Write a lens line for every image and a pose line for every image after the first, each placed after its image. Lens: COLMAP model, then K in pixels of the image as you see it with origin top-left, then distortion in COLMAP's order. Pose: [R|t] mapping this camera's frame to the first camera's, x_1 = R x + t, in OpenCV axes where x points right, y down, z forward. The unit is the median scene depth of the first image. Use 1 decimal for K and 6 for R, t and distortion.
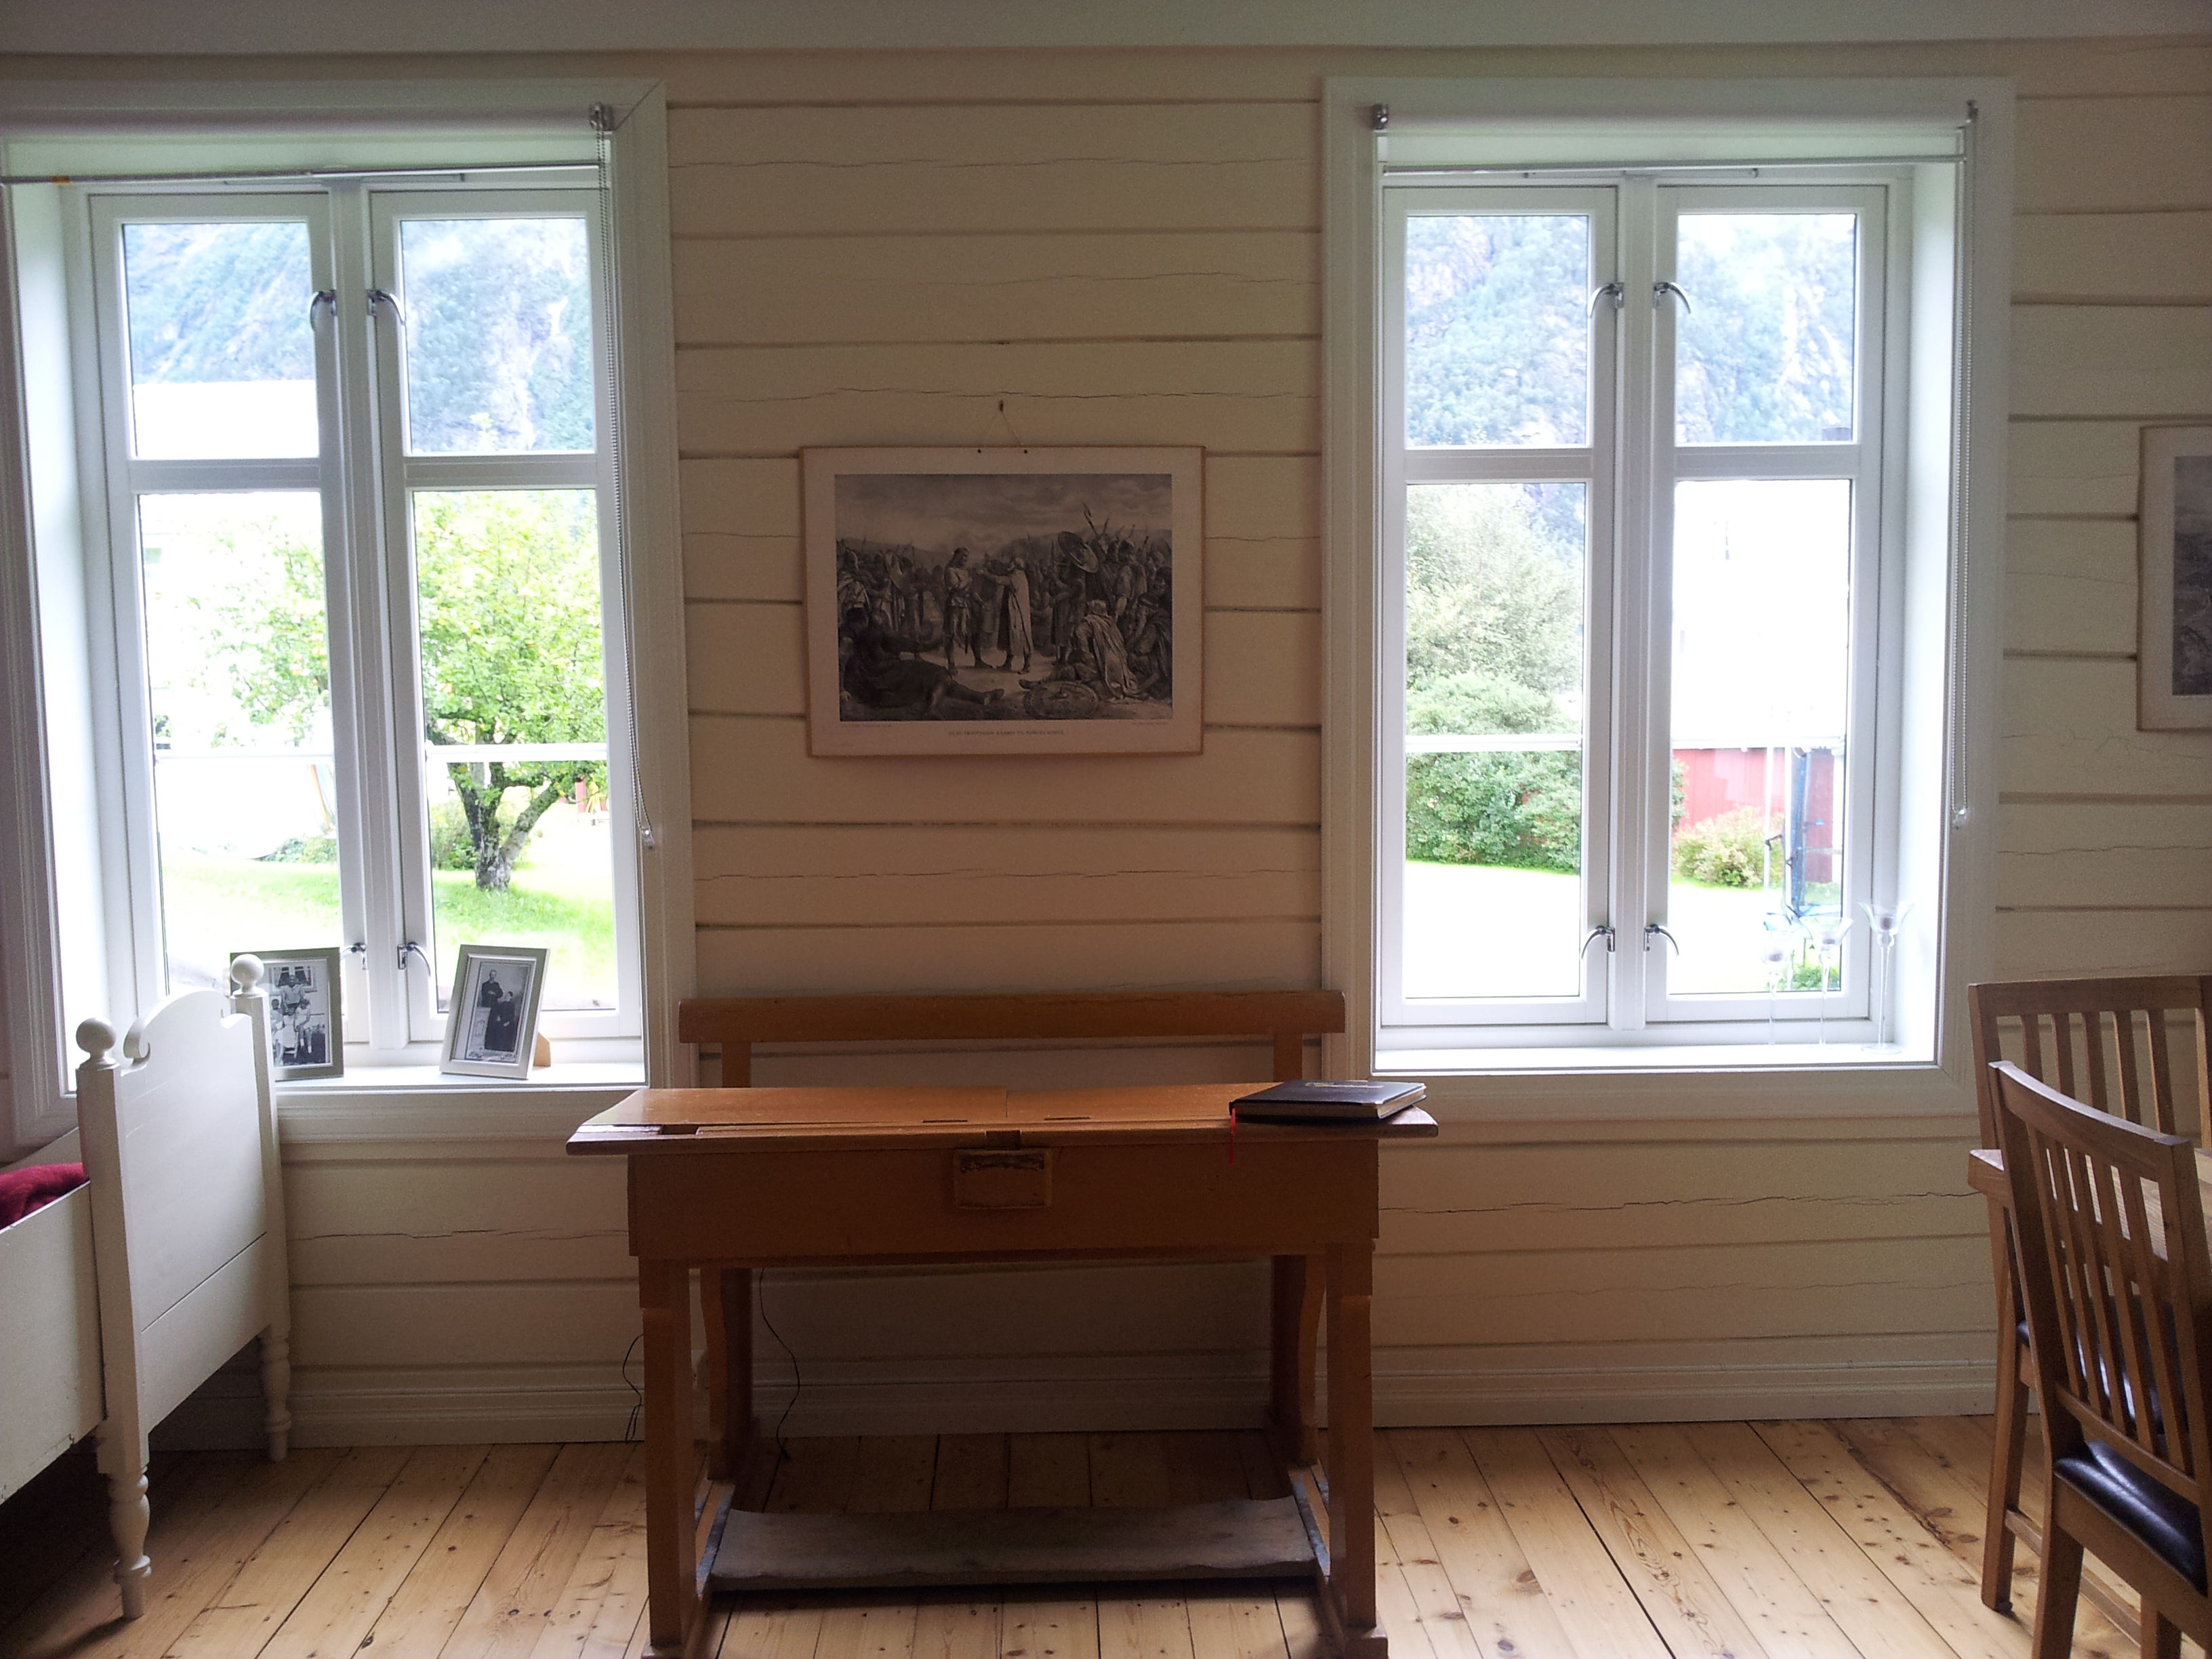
lens RADIAL K [[1977.8, 0, 1102.7], [0, 1977.8, 875.1], [0, 0, 1]] dist [0.001436, -0.048691]
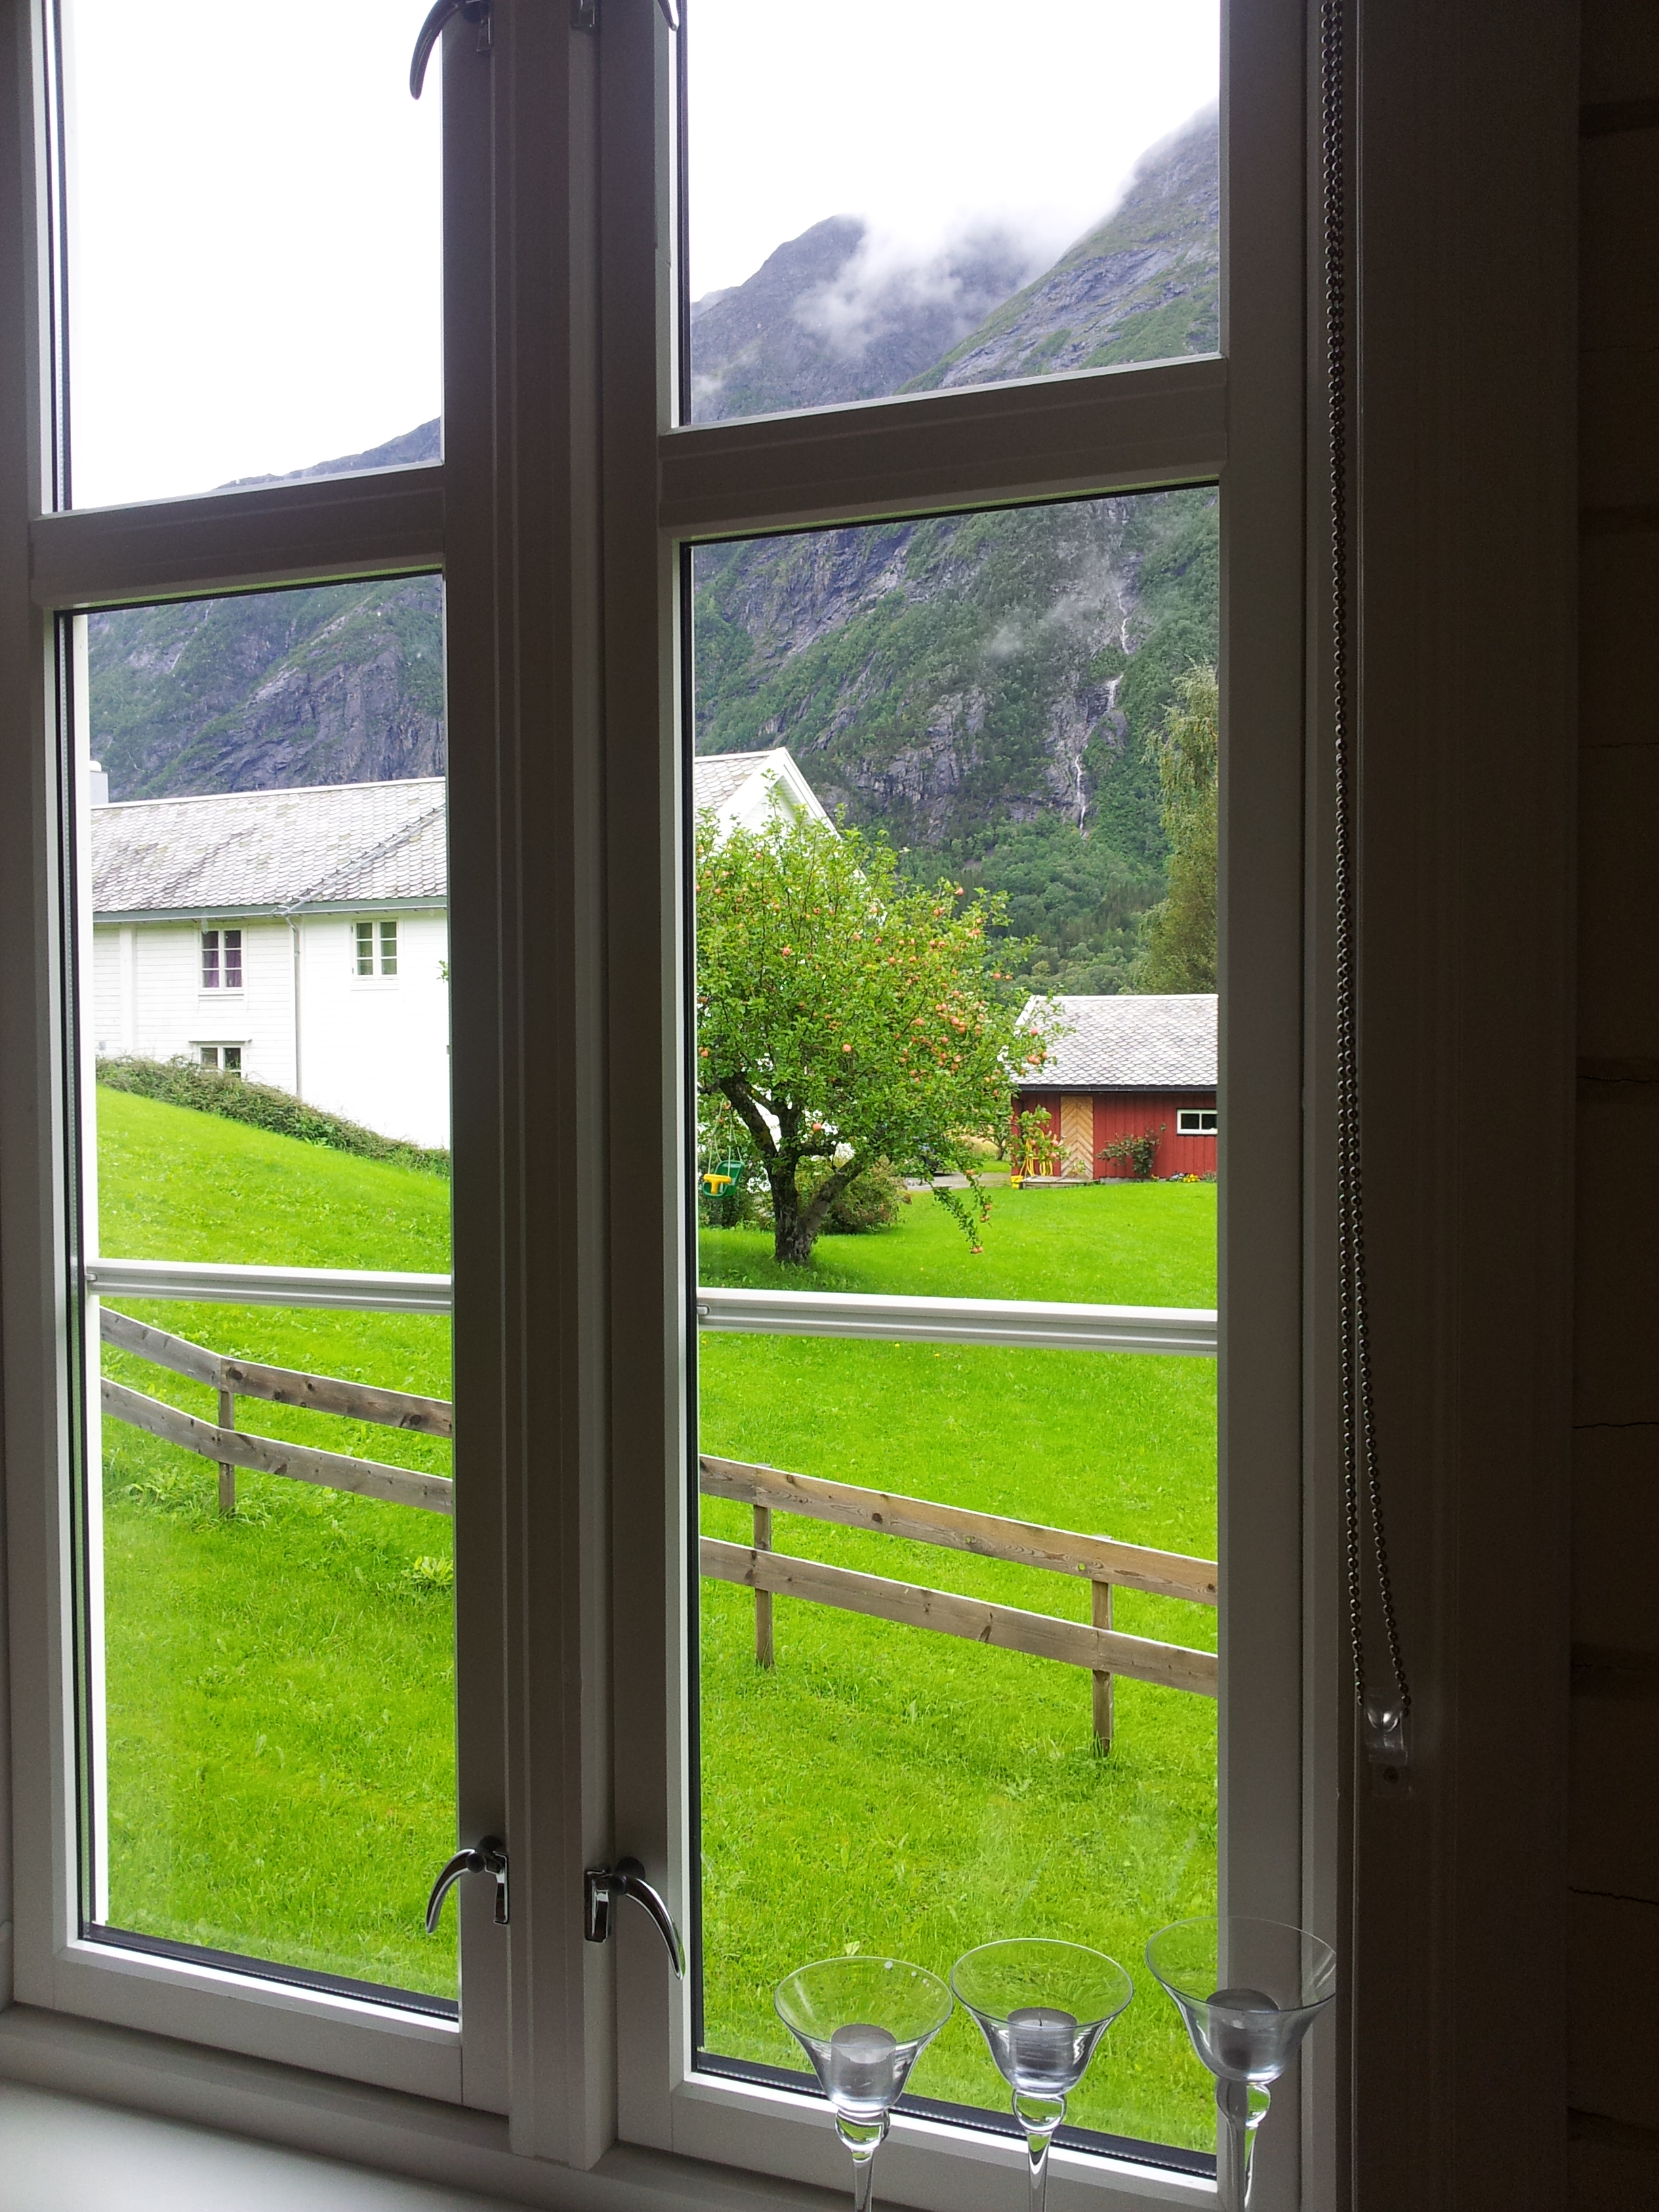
lens RADIAL K [[1969.0, 0, 777.4], [0, 1969.0, 1097.7], [0, 0, 1]] dist [0.085095, -0.331384]
pose [[0.909284, 0.022649, -0.415559, -0.191502], [-0.051684, 0.996934, -0.058754, -0.081428], [0.412954, 0.074902, 0.907667, 0.692408]]
